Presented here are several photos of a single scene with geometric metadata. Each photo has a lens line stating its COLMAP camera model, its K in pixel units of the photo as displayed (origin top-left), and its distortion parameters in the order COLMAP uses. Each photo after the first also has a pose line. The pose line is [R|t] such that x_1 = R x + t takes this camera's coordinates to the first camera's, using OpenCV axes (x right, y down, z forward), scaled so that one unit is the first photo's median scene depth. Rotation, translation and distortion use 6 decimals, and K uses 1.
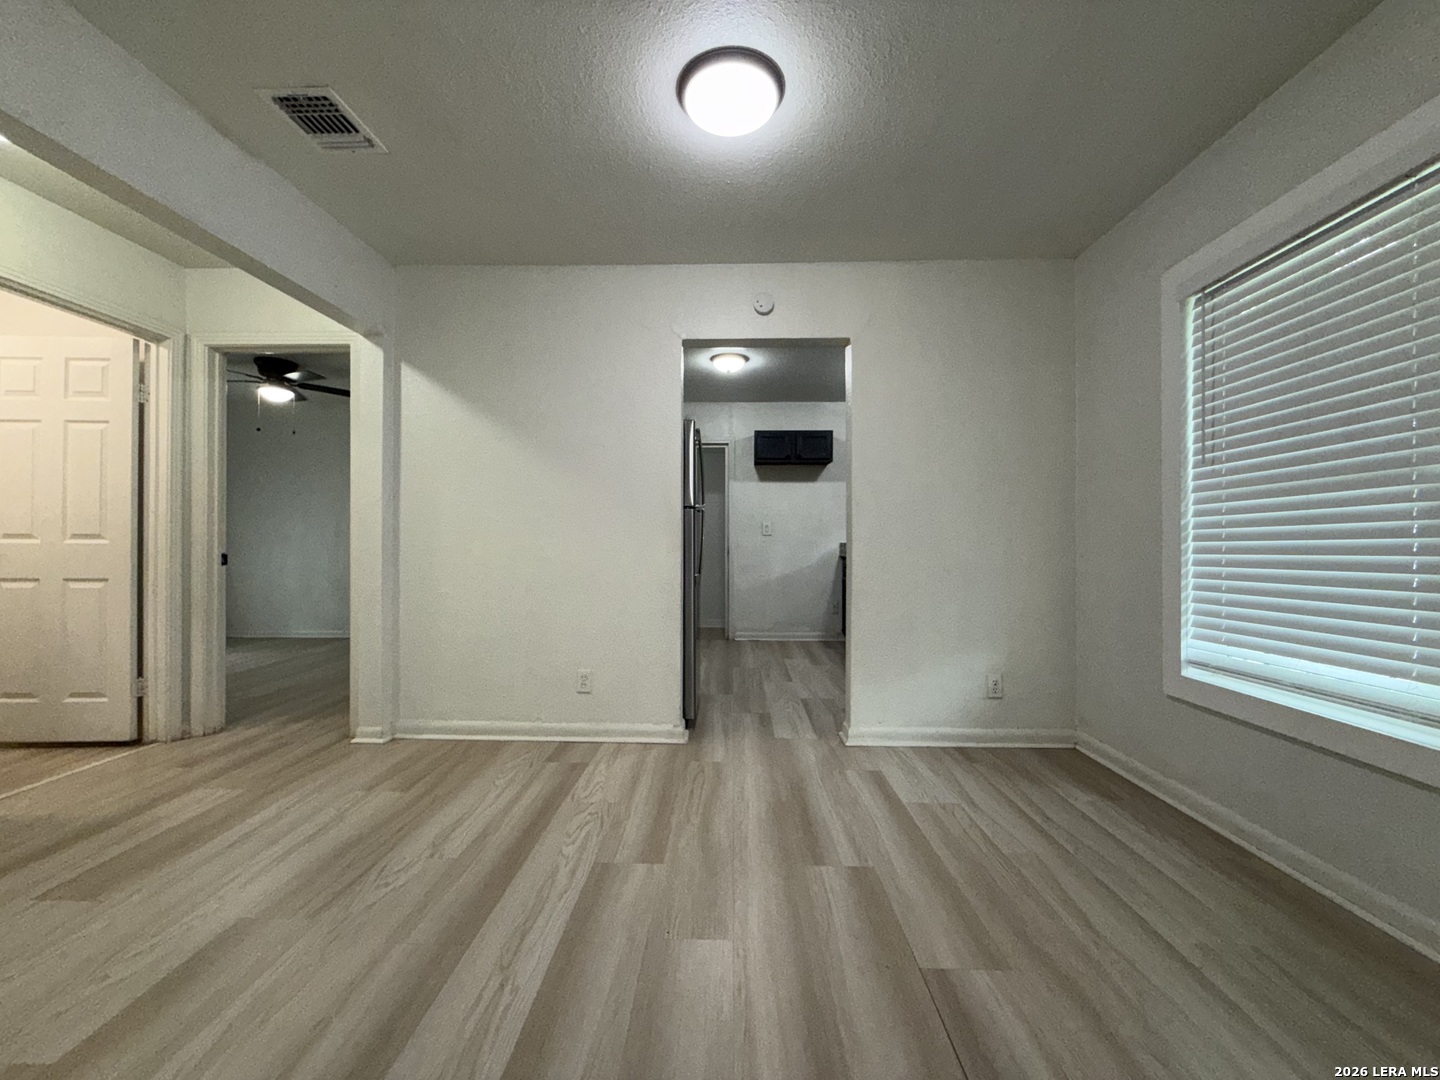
lens RADIAL K [[568.4, 0, 716.8], [0, 568.4, 541.9], [0, 0, 1]] dist [-0.000074, -0.000269]
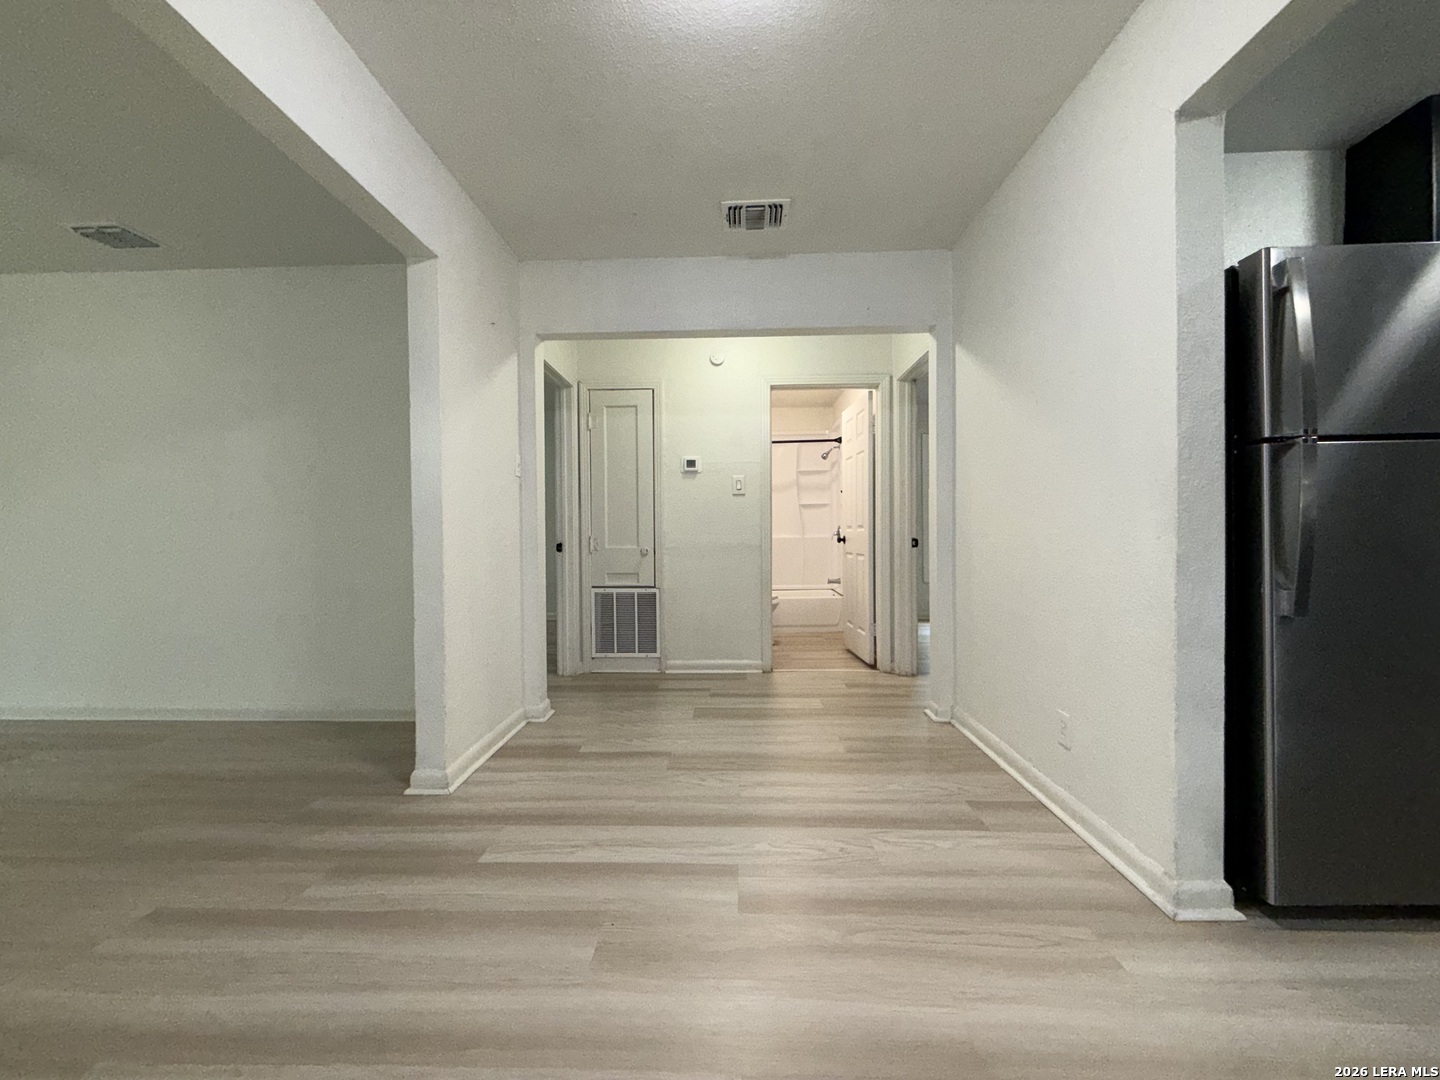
lens RADIAL K [[568.4, 0, 716.8], [0, 568.4, 541.9], [0, 0, 1]] dist [-0.000074, -0.000269]
pose [[-0.011316, 0.010246, -0.999883, 0.502593], [0.017687, 0.999793, 0.010045, 0.009832], [0.999780, -0.017571, -0.011494, 0.679065]]
